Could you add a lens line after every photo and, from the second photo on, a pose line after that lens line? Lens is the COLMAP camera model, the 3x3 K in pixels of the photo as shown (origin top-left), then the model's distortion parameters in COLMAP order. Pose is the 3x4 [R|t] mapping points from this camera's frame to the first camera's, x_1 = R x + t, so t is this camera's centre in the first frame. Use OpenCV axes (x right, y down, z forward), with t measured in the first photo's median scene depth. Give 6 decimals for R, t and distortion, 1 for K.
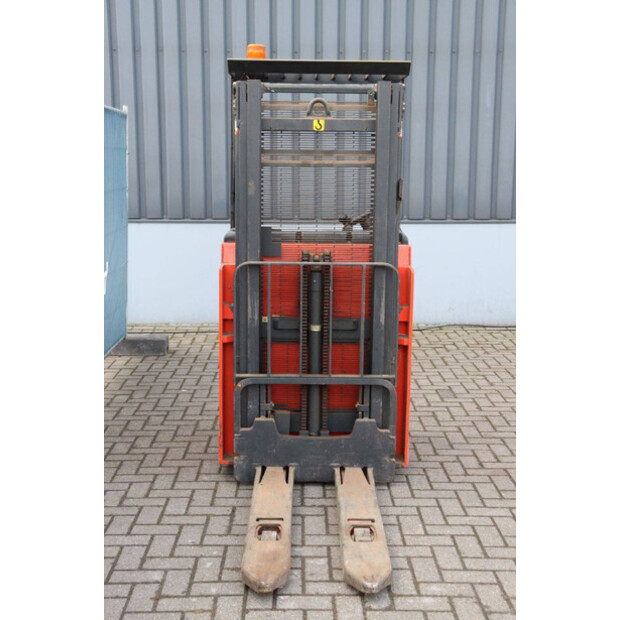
lens RADIAL K [[863.2, 0, 315.6], [0, 863.2, 311.4], [0, 0, 1]] dist [0.074117, 0.000000]
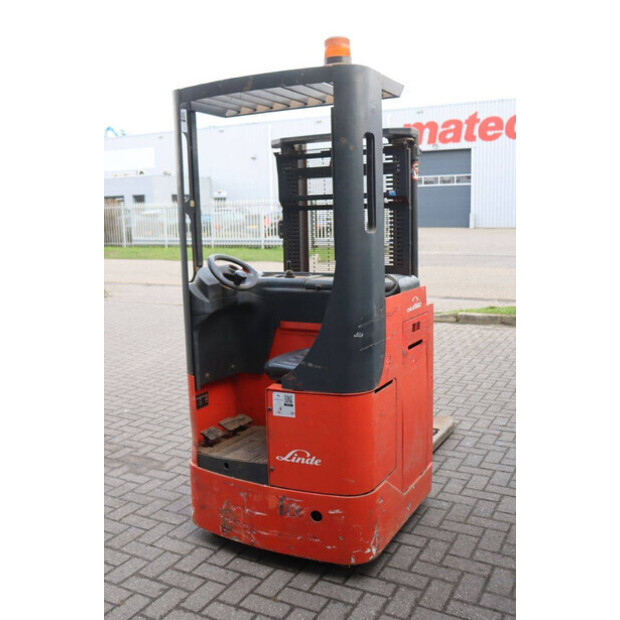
lens RADIAL K [[637.5, 0, 299.4], [0, 637.5, 309.8], [0, 0, 1]] dist [-0.035225, 0.000000]
pose [[-0.867641, -0.065287, 0.492886, -0.351809], [0.089988, 0.954347, 0.284821, -0.280569], [-0.488979, 0.291477, -0.822156, 1.712468]]
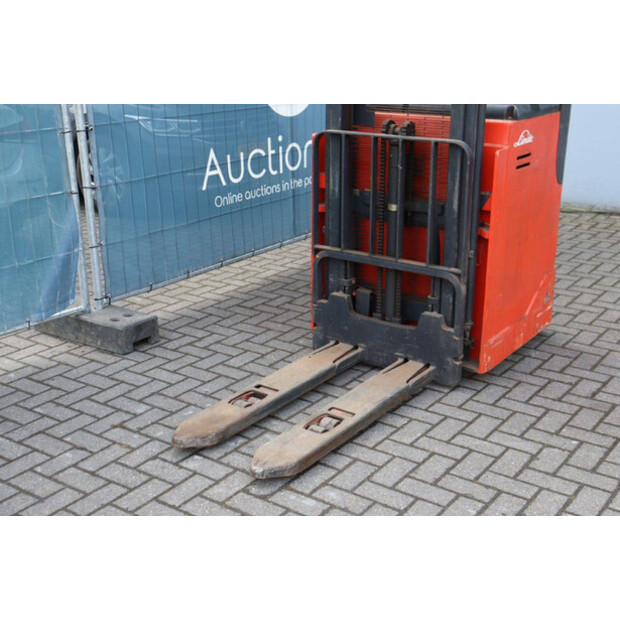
lens RADIAL K [[850.4, 0, 324.2], [0, 850.4, 295.5], [0, 0, 1]] dist [0.011909, 0.000000]
pose [[0.814893, 0.171274, -0.553727, 0.459286], [-0.092912, 0.981589, 0.166881, -0.032684], [0.572115, -0.084543, 0.815804, 0.206138]]
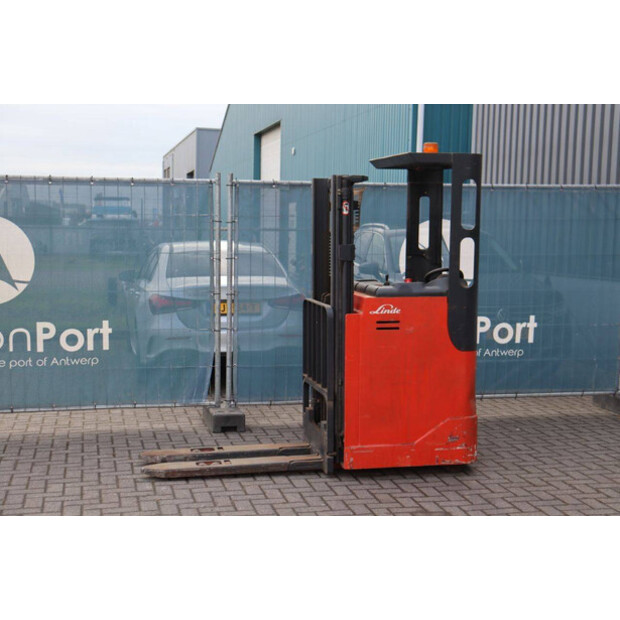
lens RADIAL K [[1022.5, 0, 320.8], [0, 1022.5, 302.1], [0, 0, 1]] dist [0.178322, 0.000000]
pose [[0.199192, 0.064901, -0.977809, 1.612405], [-0.161447, 0.986343, 0.032579, -0.110756], [0.966570, 0.151375, 0.206950, 0.636535]]
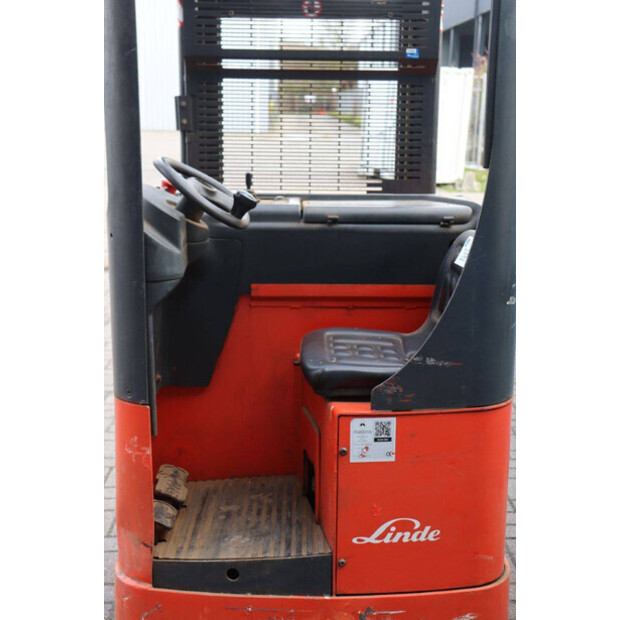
lens RADIAL K [[908.1, 0, 306.4], [0, 908.1, 309.3], [0, 0, 1]] dist [0.088771, 0.000000]
pose [[-0.999572, -0.026306, -0.012812, 0.010142], [-0.029158, 0.932032, 0.361202, -0.249781], [0.002439, 0.361421, -0.932400, 1.652263]]
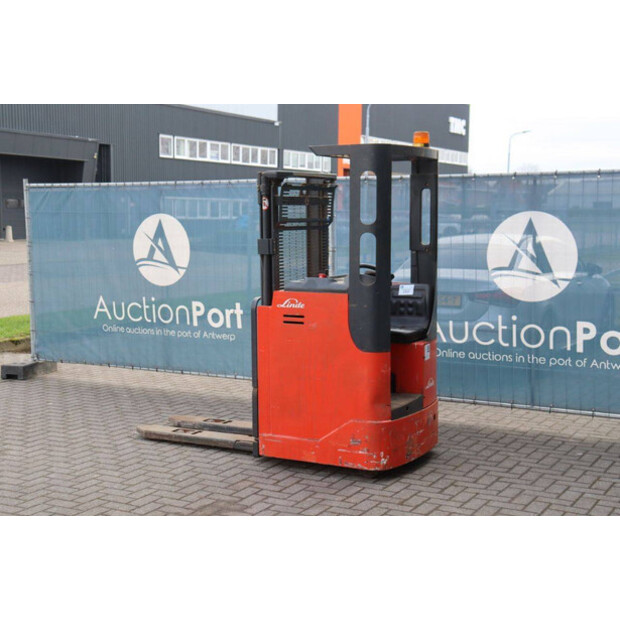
lens RADIAL K [[952.2, 0, 314.5], [0, 952.2, 303.7], [0, 0, 1]] dist [0.107066, 0.000000]
pose [[-0.503062, 0.069611, -0.861443, 1.350111], [-0.141472, 0.976673, 0.161538, -0.305016], [0.852593, 0.203134, -0.481479, 1.786253]]
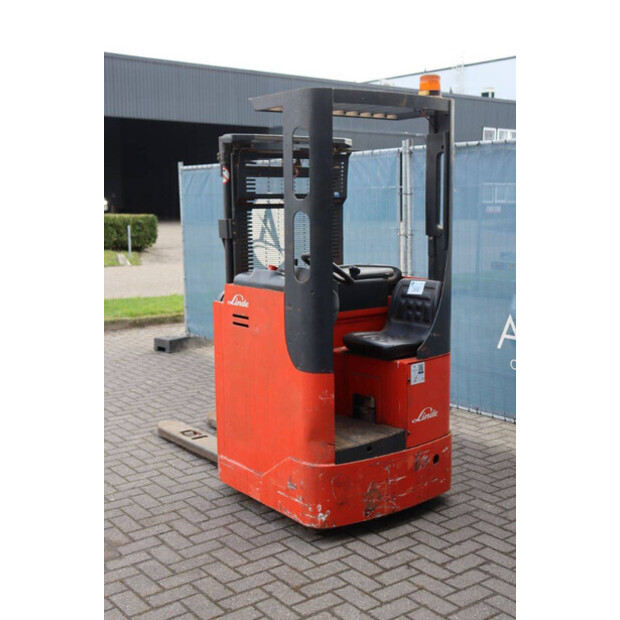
lens RADIAL K [[796.2, 0, 309.4], [0, 796.2, 310.7], [0, 0, 1]] dist [0.036691, 0.000000]
pose [[-0.809364, 0.072124, -0.582862, 0.609946], [-0.097622, 0.962104, 0.254610, -0.308786], [0.579137, 0.262973, -0.771651, 1.856869]]
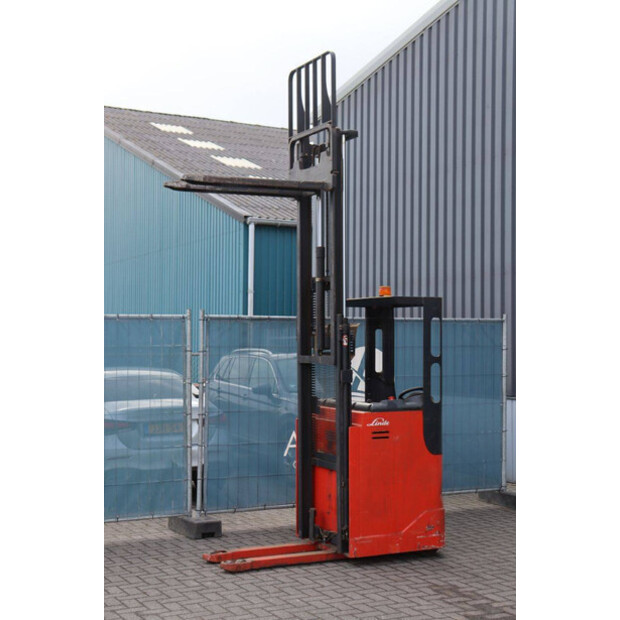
lens RADIAL K [[1022.5, 0, 314.3], [0, 1022.5, 300.2], [0, 0, 1]] dist [0.178322, 0.000000]
pose [[0.438799, -0.050507, -0.897165, 1.797460], [-0.136494, 0.983087, -0.122103, -0.038412], [0.888158, 0.176036, 0.424484, 0.091518]]
